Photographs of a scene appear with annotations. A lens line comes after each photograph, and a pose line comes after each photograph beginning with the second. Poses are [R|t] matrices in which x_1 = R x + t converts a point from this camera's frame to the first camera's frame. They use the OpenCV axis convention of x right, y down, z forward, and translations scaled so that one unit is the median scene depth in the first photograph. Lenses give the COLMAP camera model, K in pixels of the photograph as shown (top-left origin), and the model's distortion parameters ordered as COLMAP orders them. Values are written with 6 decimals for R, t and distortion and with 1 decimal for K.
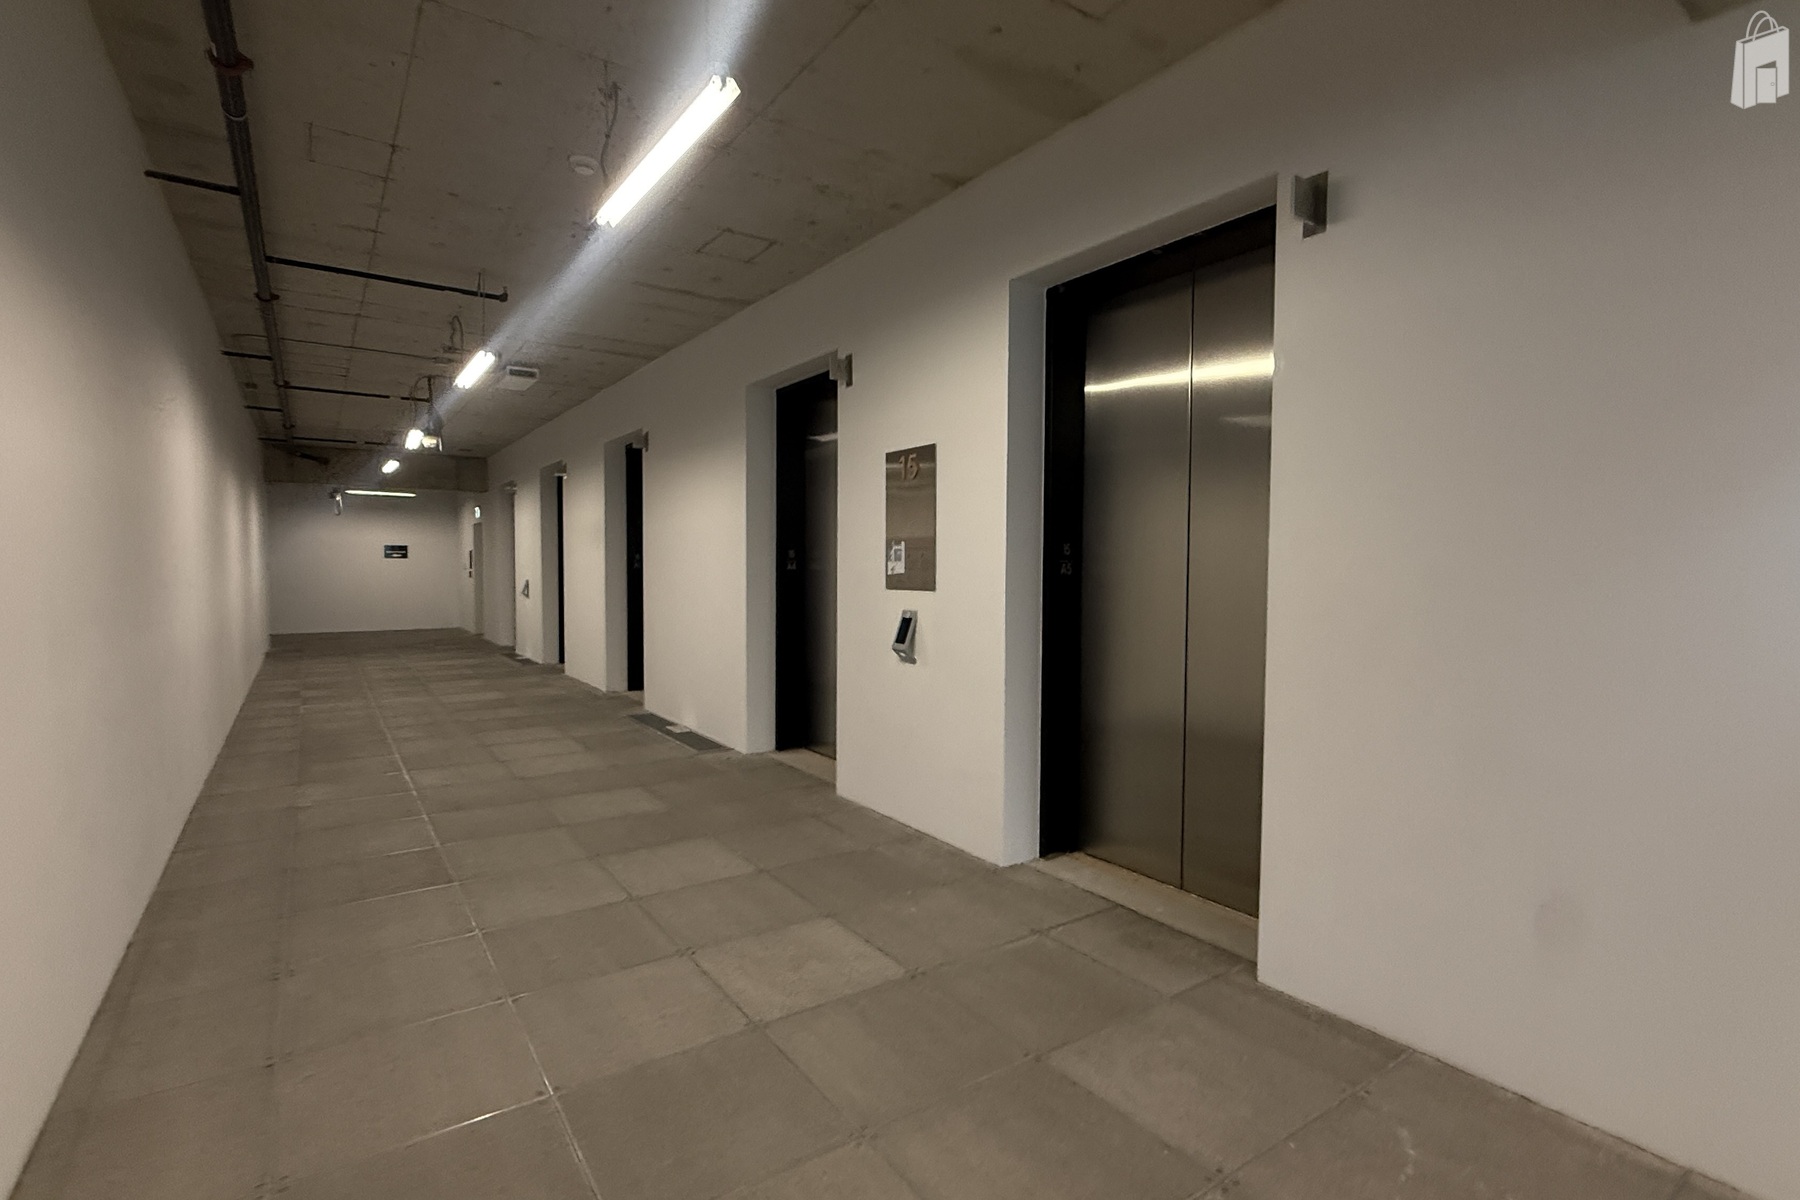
lens RADIAL K [[847.0, 0, 871.7], [0, 847.0, 593.9], [0, 0, 1]] dist [0.000437, -0.000139]
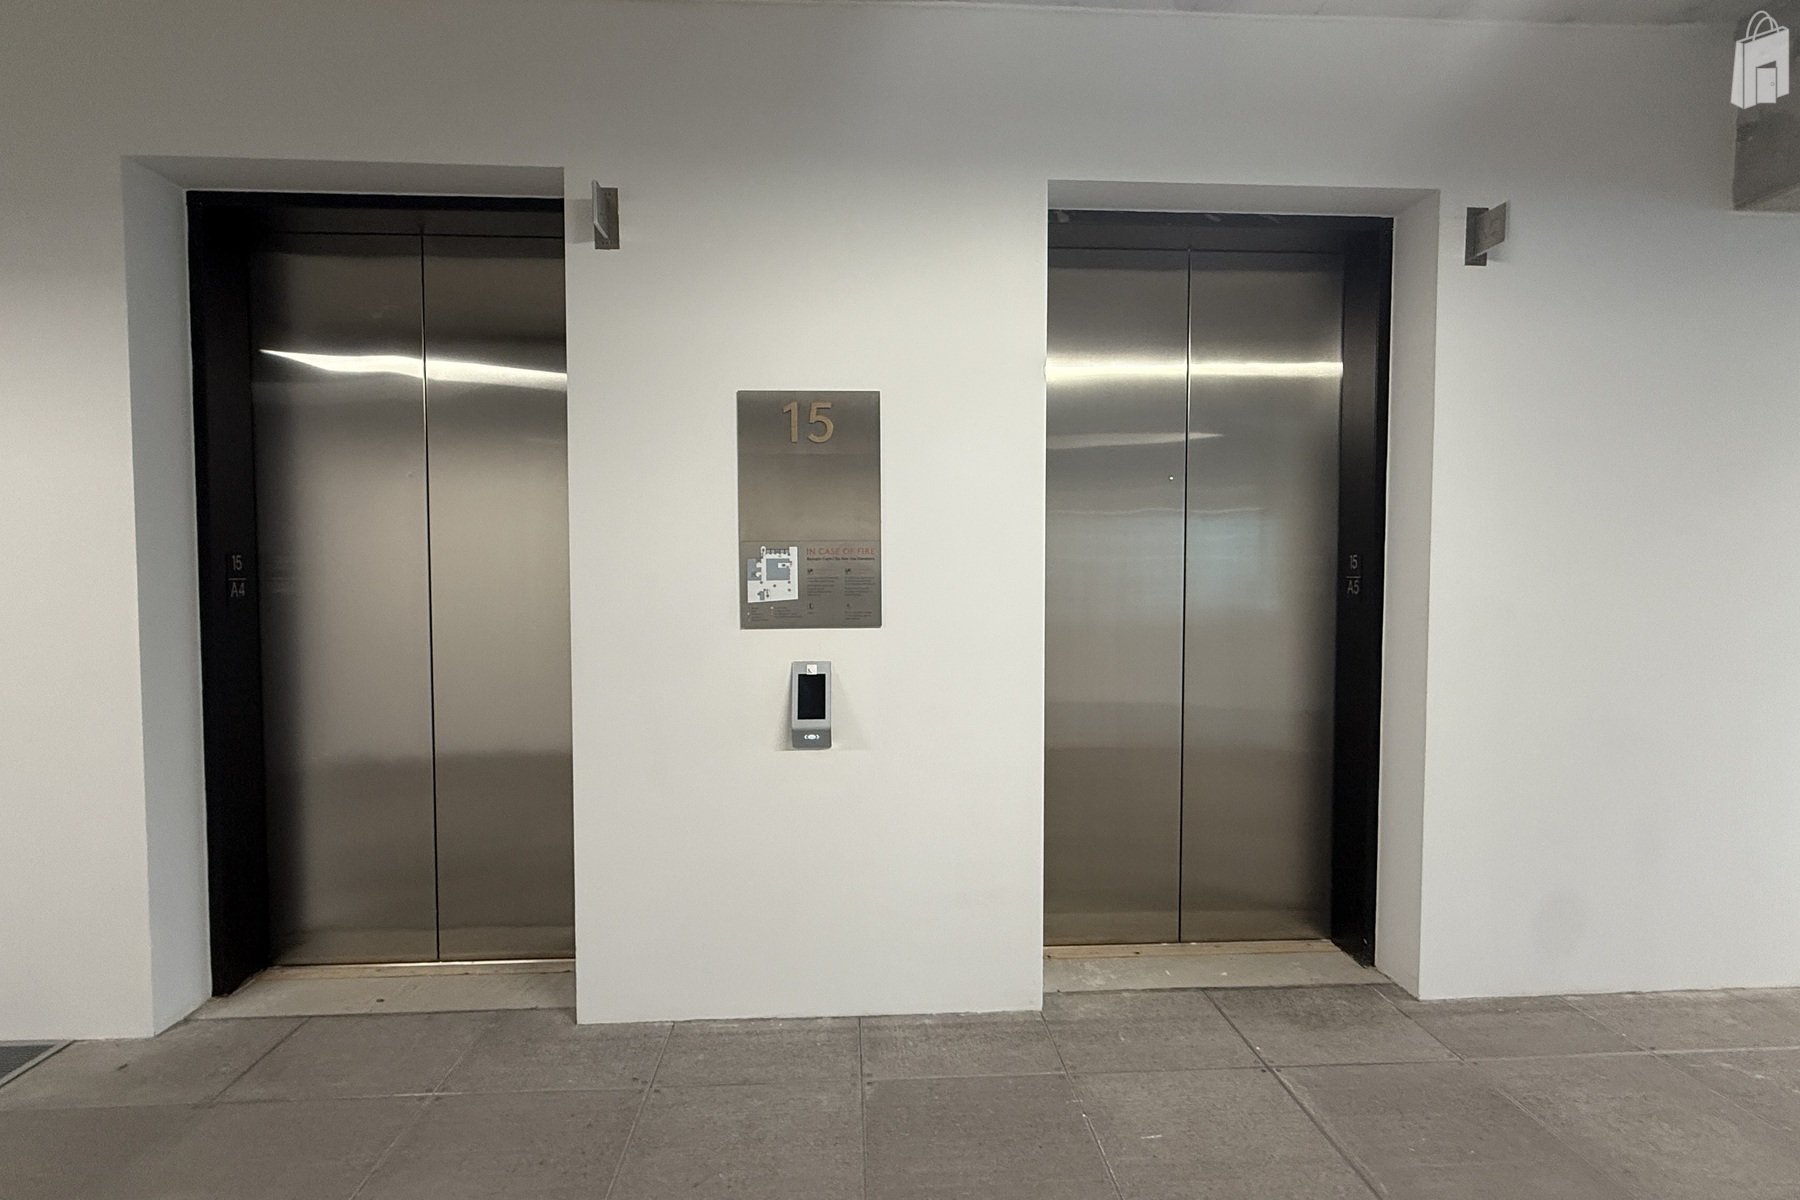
lens RADIAL K [[847.0, 0, 886.4], [0, 847.0, 597.5], [0, 0, 1]] dist [0.000437, -0.000139]
pose [[0.522933, -0.030943, 0.851812, -0.437846], [0.041731, 0.999072, 0.010674, -0.029871], [-0.851352, 0.029965, 0.523739, 0.630632]]
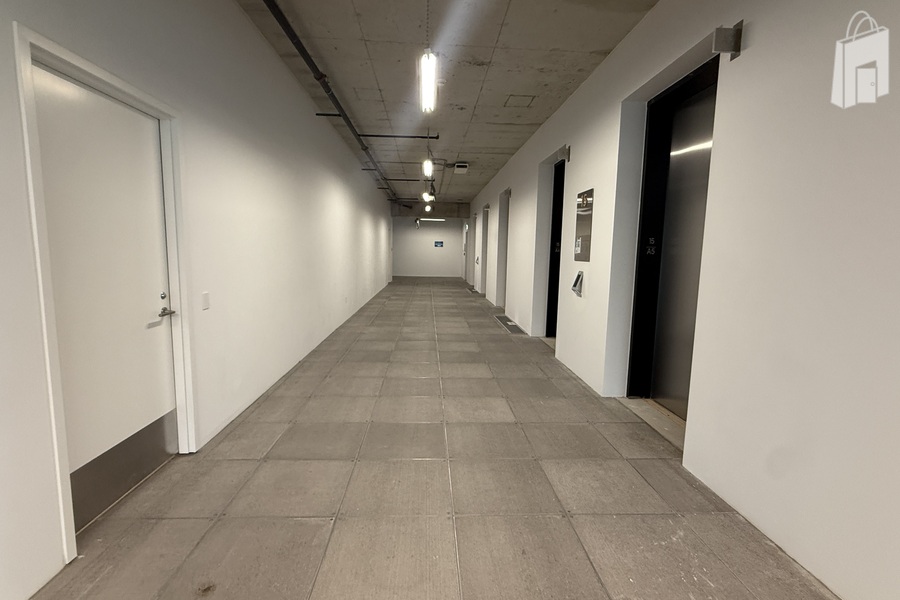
lens RADIAL K [[423.5, 0, 442.3], [0, 423.5, 296.8], [0, 0, 1]] dist [0.000437, -0.000139]
pose [[0.846467, 0.072298, -0.527509, 0.300278], [-0.035789, 0.996223, 0.079109, 0.012115], [0.531237, -0.048084, 0.845858, -0.052622]]
